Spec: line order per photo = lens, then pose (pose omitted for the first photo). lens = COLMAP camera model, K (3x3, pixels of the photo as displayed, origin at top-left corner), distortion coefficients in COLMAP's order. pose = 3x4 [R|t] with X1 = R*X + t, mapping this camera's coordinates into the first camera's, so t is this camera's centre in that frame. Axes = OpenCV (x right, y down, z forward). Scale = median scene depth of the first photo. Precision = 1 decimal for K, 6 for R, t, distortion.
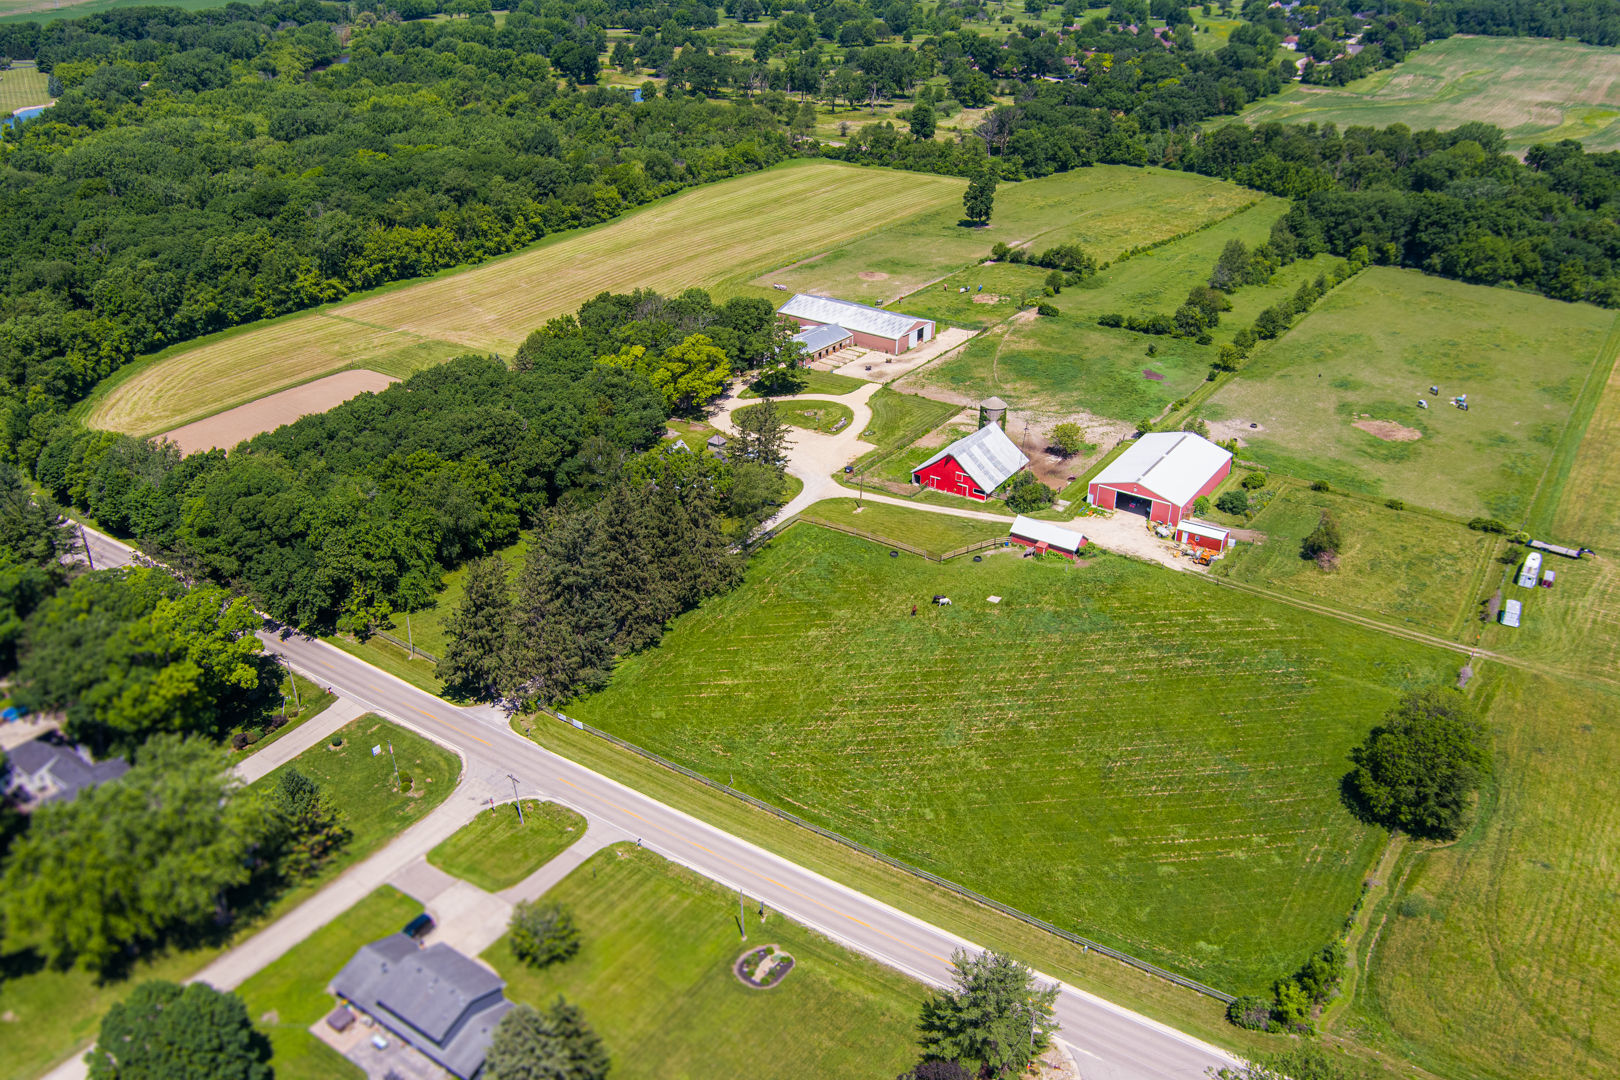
lens RADIAL K [[1314.6, 0, 818.1], [0, 1314.6, 547.2], [0, 0, 1]] dist [-0.080782, 0.027035]
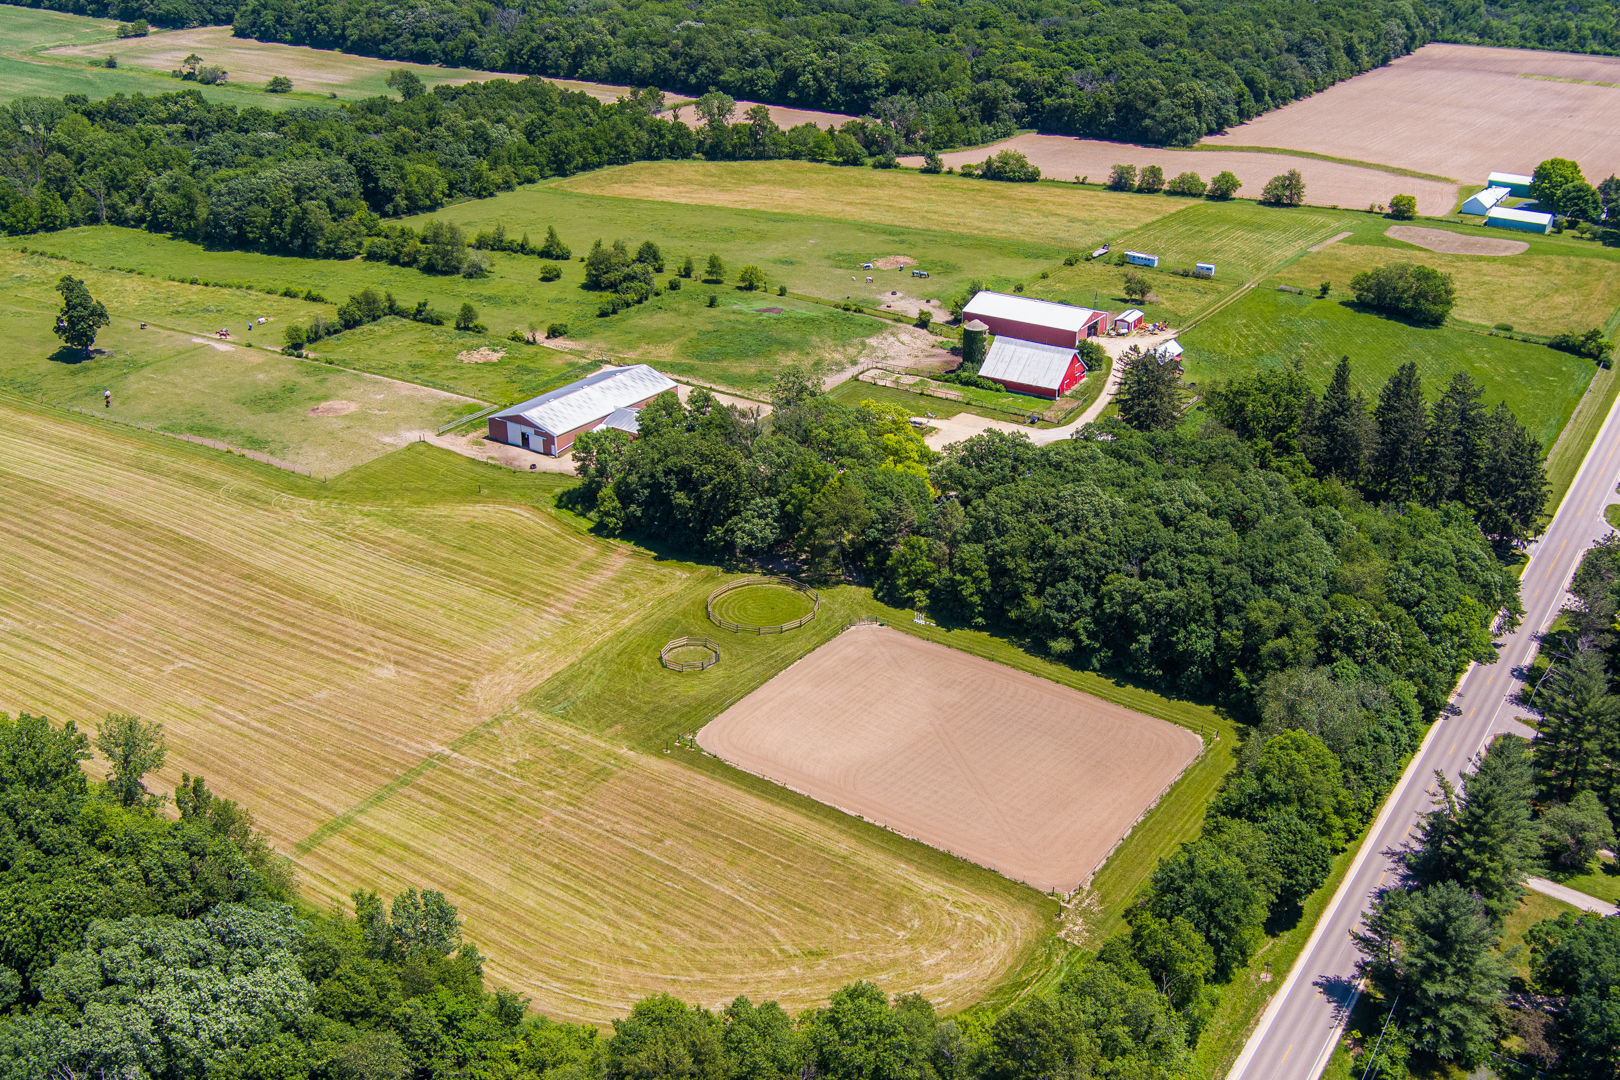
lens RADIAL K [[1575.3, 0, 834.5], [0, 1575.3, 540.7], [0, 0, 1]] dist [-0.063894, -0.000861]
pose [[-0.017543, -0.438786, 0.898420, -0.853395], [0.451252, 0.798364, 0.398730, -0.413400], [-0.892224, 0.412409, 0.183998, 0.717054]]
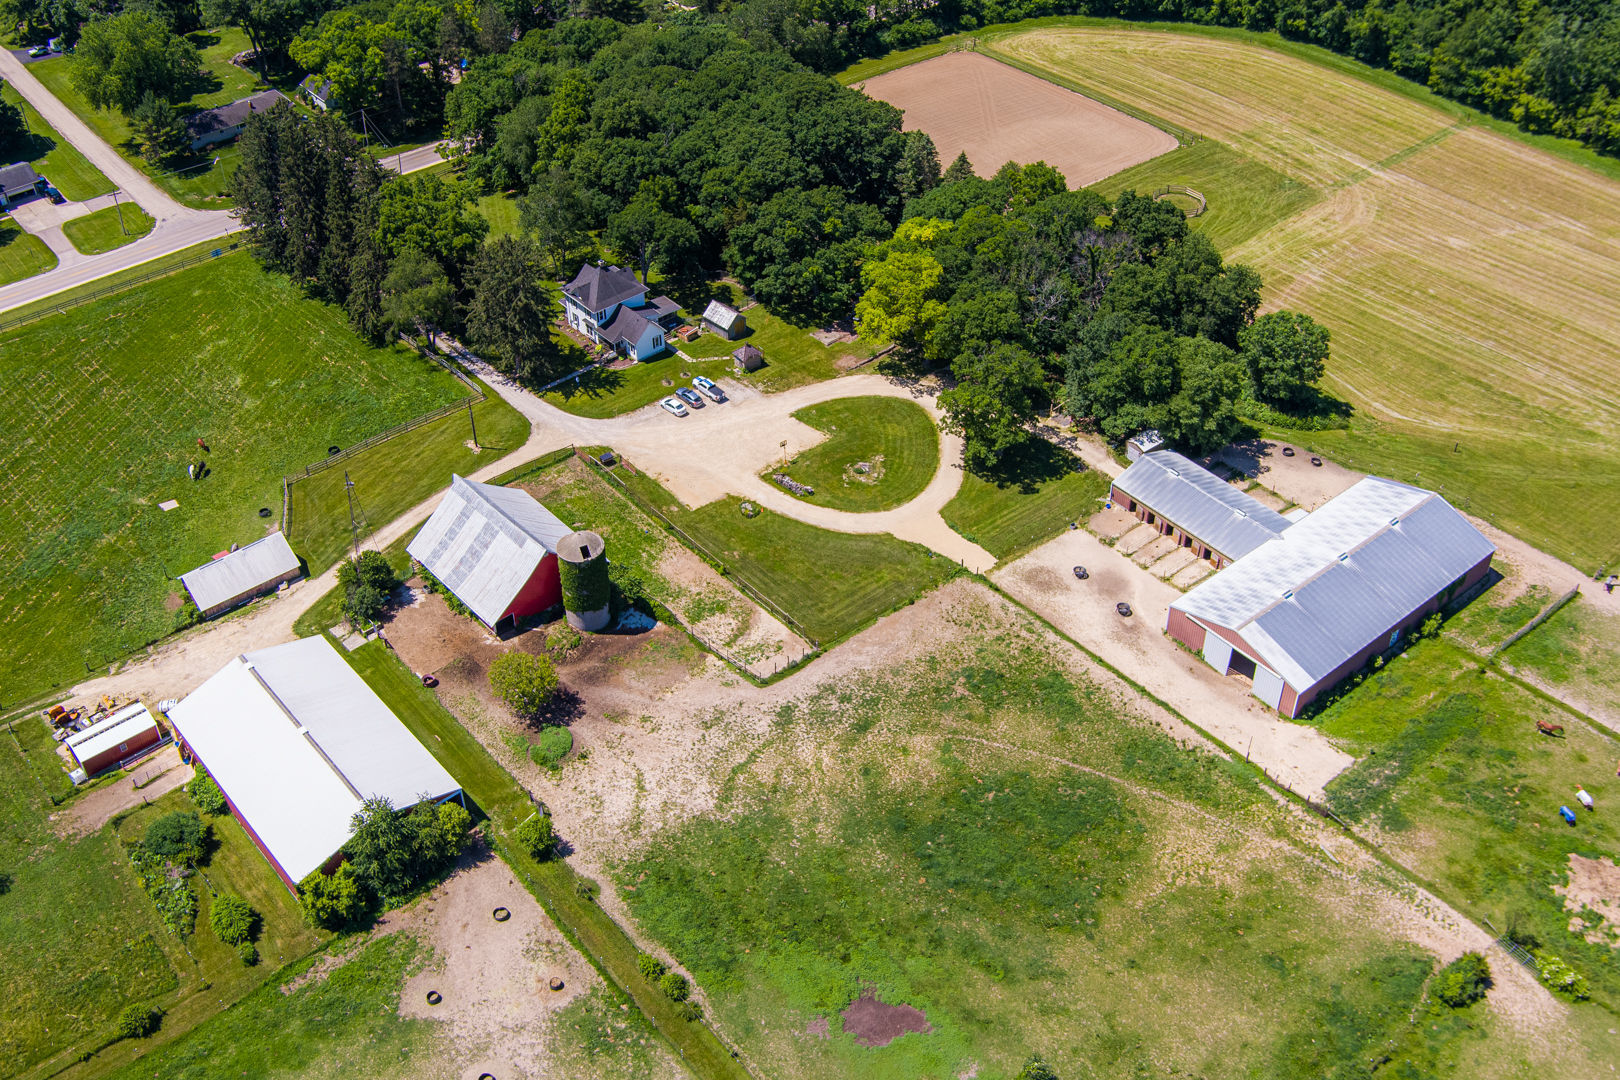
lens RADIAL K [[1575.3, 0, 834.5], [0, 1575.3, 540.7], [0, 0, 1]] dist [-0.063894, -0.000861]
pose [[-0.265511, 0.605473, -0.750271, 0.457875], [-0.433551, 0.620094, 0.653848, -0.450022], [0.861125, 0.498885, 0.097861, 0.784981]]
